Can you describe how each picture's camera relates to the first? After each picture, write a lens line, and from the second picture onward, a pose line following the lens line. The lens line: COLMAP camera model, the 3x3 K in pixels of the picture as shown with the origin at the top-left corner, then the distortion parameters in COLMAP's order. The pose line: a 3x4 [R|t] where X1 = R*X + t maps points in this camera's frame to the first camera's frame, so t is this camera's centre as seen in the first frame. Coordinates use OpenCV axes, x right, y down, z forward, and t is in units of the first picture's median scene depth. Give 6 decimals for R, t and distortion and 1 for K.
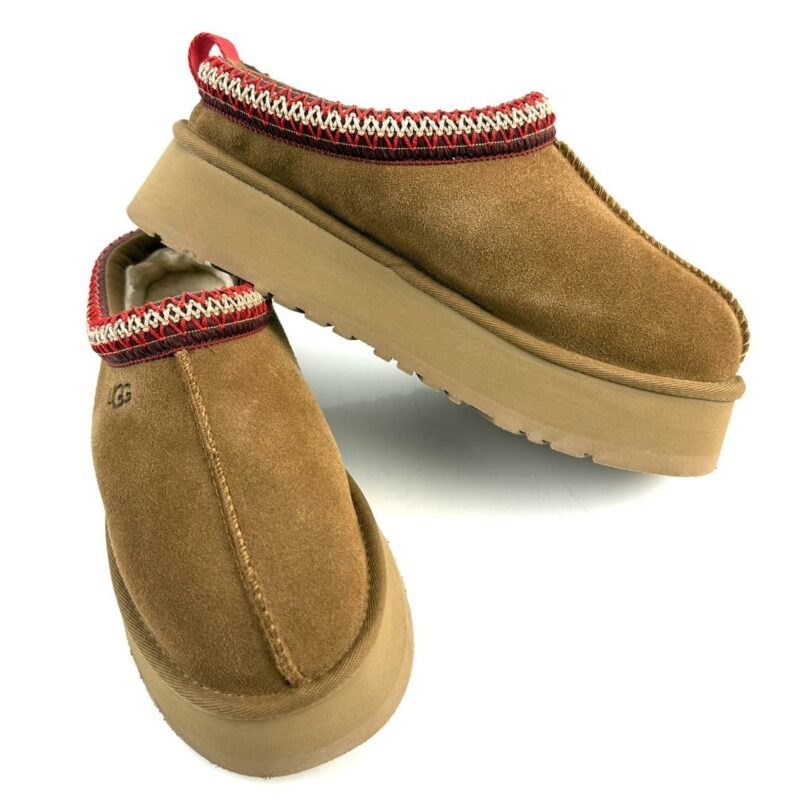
lens RADIAL K [[765.6, 0, 400.0], [0, 765.6, 400.0], [0, 0, 1]] dist [0.003168, -0.144457]
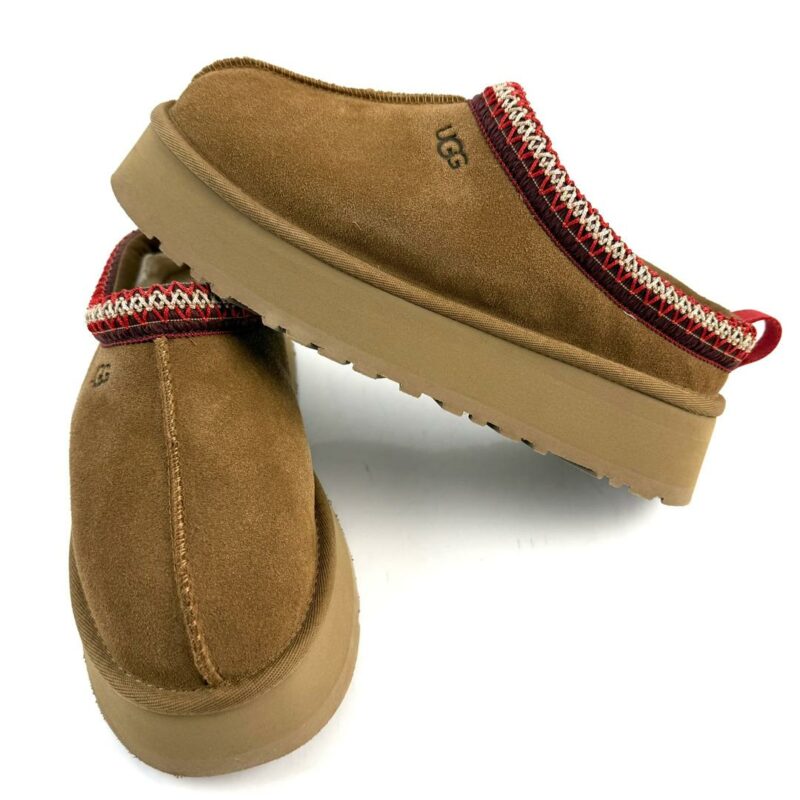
lens RADIAL K [[765.6, 0, 400.0], [0, 765.6, 400.0], [0, 0, 1]] dist [0.003168, -0.144457]
pose [[0.989004, 0.129686, -0.071084, 0.107988], [-0.132149, 0.990742, -0.031107, 0.006426], [0.066392, 0.040159, 0.996985, 0.021005]]
